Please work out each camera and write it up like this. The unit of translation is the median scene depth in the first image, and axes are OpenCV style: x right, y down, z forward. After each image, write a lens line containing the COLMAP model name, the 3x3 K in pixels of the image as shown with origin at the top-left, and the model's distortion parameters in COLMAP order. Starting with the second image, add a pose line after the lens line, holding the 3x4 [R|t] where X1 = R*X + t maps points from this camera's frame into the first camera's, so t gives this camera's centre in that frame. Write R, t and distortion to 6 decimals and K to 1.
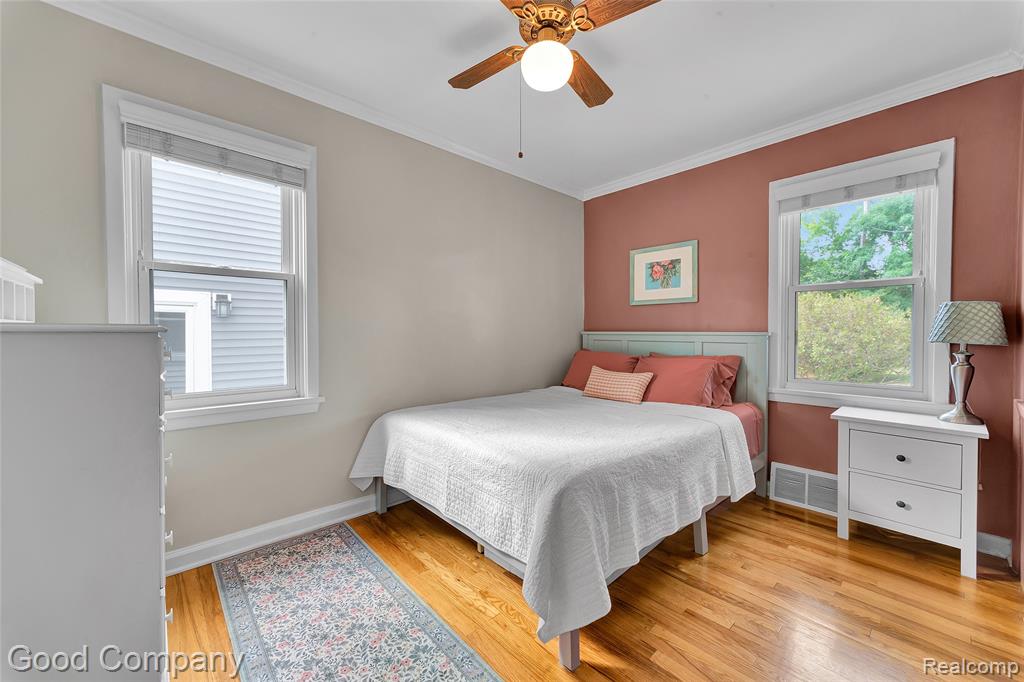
lens RADIAL K [[397.0, 0, 510.7], [0, 397.0, 338.3], [0, 0, 1]] dist [0.005644, -0.000213]
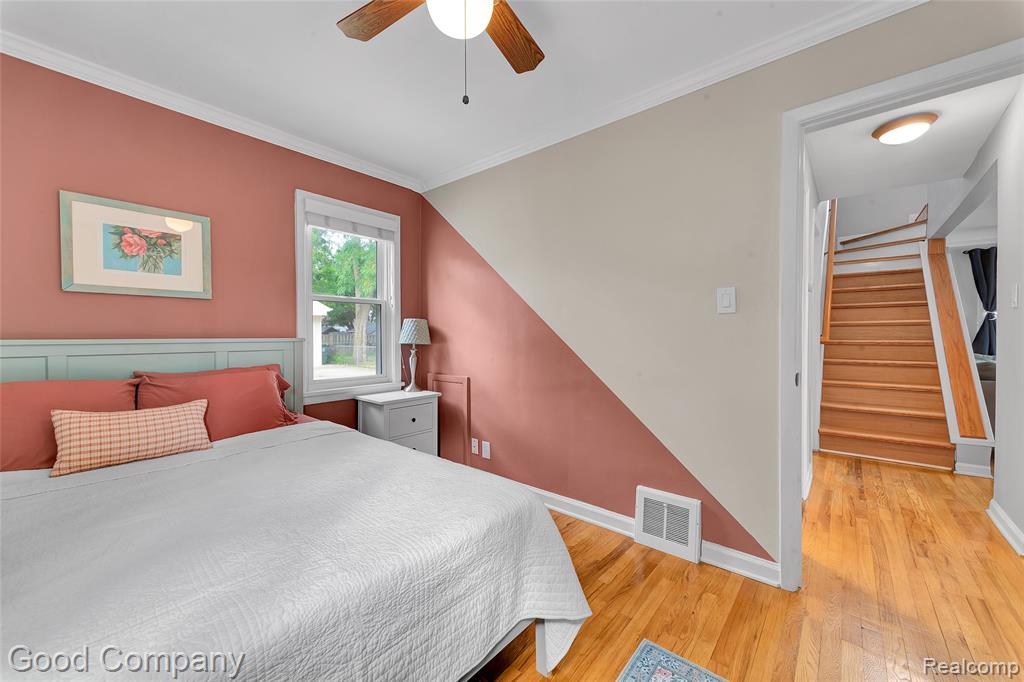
lens RADIAL K [[397.0, 0, 510.7], [0, 397.0, 338.3], [0, 0, 1]] dist [0.005644, -0.000213]
pose [[-0.133867, -0.010473, 0.990944, -0.379412], [0.018373, 0.999746, 0.013048, -0.016609], [-0.990829, 0.019953, -0.133641, 0.550393]]
